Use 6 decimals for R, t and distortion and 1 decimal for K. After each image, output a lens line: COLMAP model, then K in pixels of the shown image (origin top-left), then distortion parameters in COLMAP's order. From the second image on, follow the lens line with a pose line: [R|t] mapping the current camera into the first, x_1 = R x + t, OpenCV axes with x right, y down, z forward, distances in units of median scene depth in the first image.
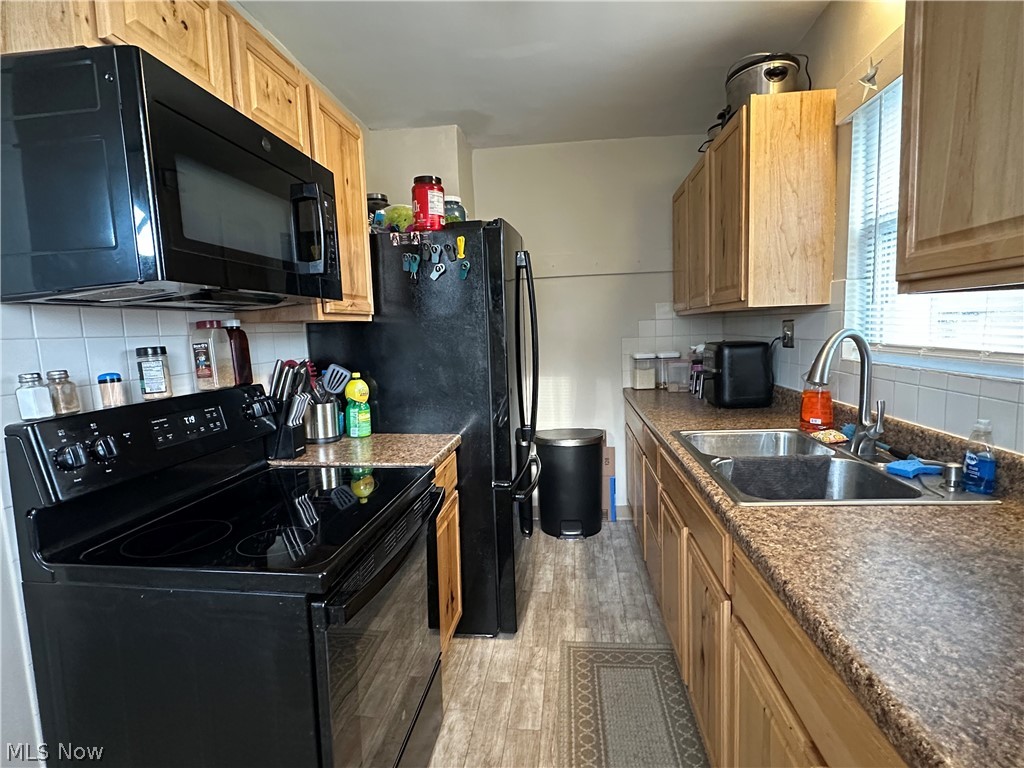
lens RADIAL K [[512.3, 0, 512.0], [0, 512.3, 384.0], [0, 0, 1]] dist [-0.016545, 0.000134]
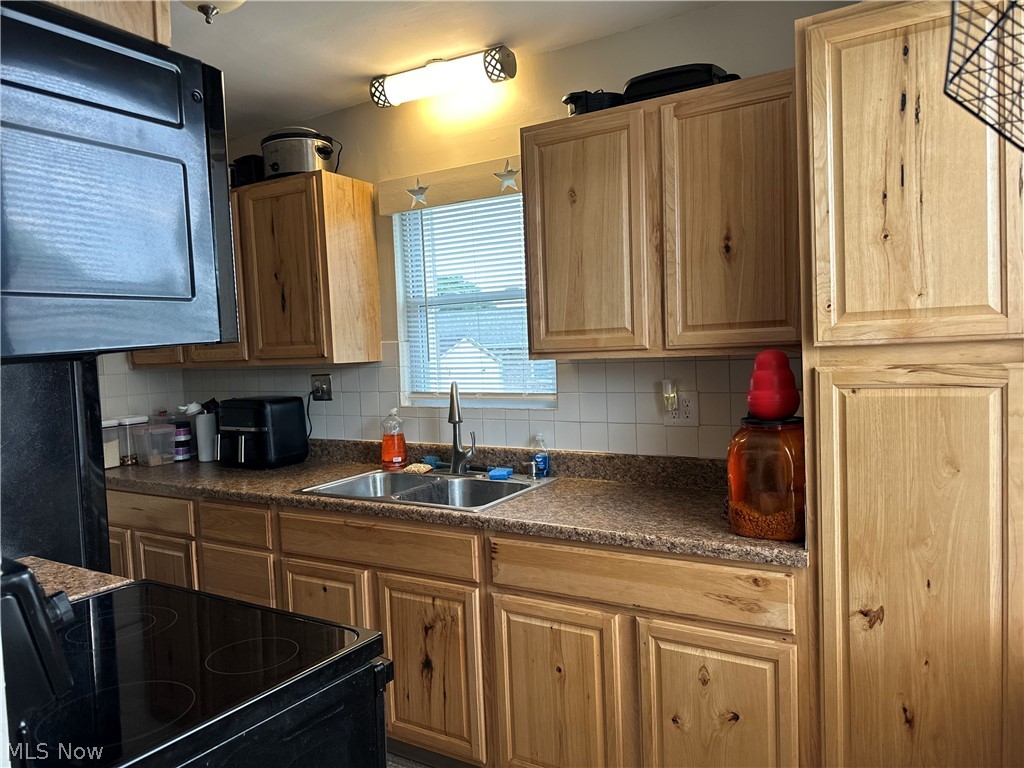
lens RADIAL K [[701.7, 0, 512.0], [0, 701.7, 384.0], [0, 0, 1]] dist [0.001568, -0.002590]
pose [[0.392819, -0.027633, 0.919201, -0.771811], [0.120313, 0.992501, -0.021580, -0.032873], [-0.911712, 0.119069, 0.393198, 0.092468]]
